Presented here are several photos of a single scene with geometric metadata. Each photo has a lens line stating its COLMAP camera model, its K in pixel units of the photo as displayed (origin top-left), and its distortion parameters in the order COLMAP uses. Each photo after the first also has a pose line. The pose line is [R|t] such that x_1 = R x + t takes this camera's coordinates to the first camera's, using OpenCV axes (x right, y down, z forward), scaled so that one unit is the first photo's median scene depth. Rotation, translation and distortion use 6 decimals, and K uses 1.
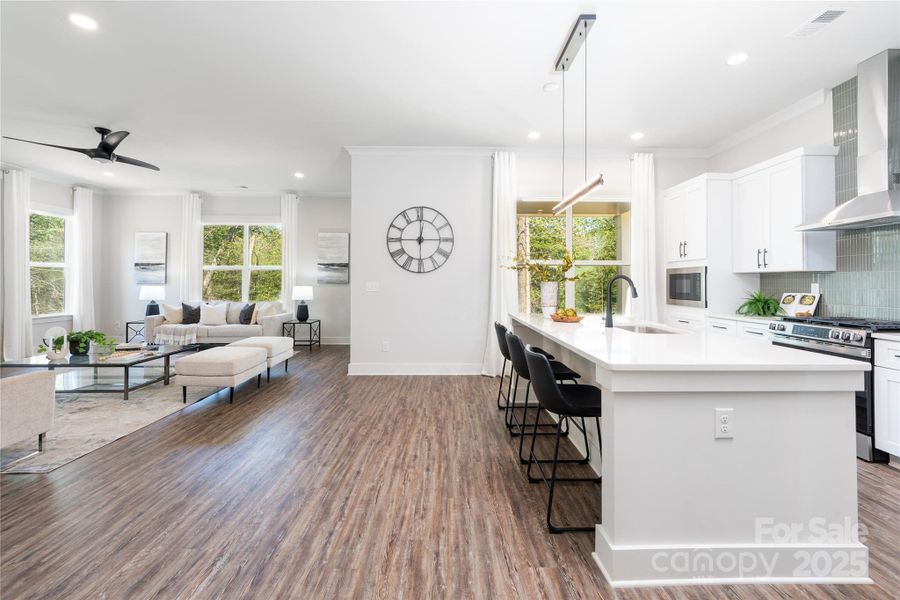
lens RADIAL K [[369.3, 0, 455.8], [0, 369.3, 280.4], [0, 0, 1]] dist [-0.002457, -0.000359]
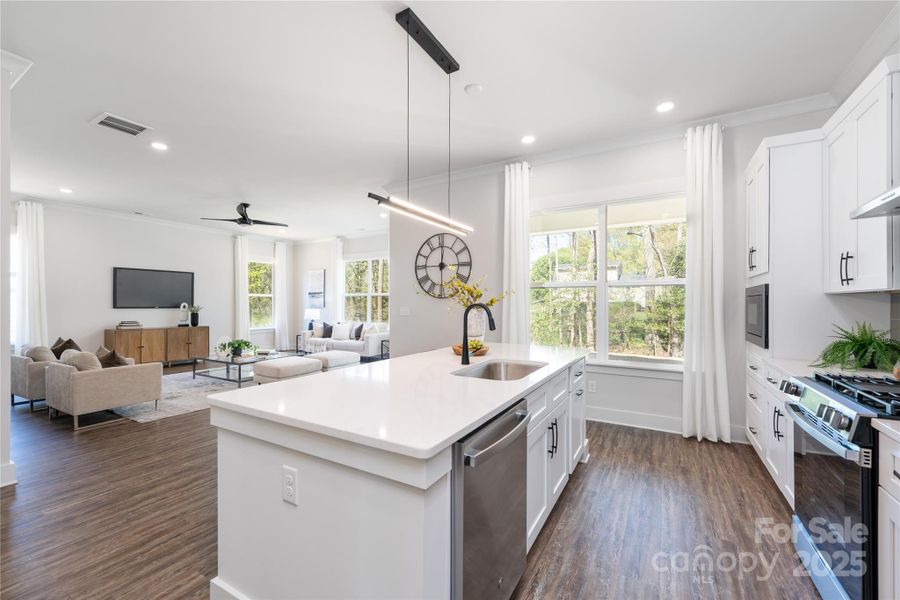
lens RADIAL K [[369.3, 0, 452.2], [0, 369.3, 300.4], [0, 0, 1]] dist [-0.002457, -0.000359]
pose [[0.854221, -0.008214, -0.519846, 0.457664], [0.005402, 0.999961, -0.006923, -0.007030], [0.519883, 0.003105, 0.854232, 0.144668]]
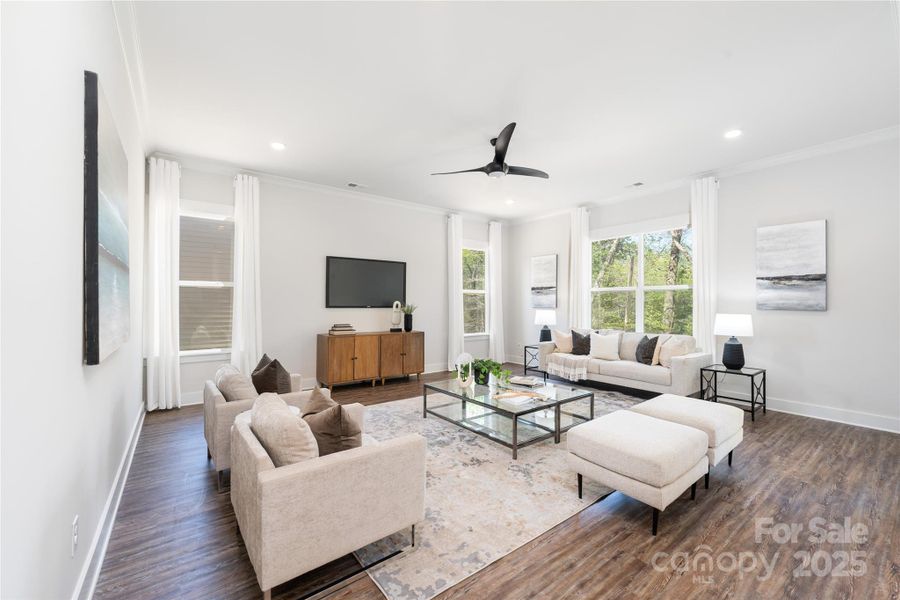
lens RADIAL K [[369.3, 0, 449.3], [0, 369.3, 294.2], [0, 0, 1]] dist [-0.002457, -0.000359]
pose [[0.580168, -0.020865, -0.814230, -0.253800], [0.003084, 0.999721, -0.023421, -0.007103], [0.814491, 0.011077, 0.580070, 0.329246]]
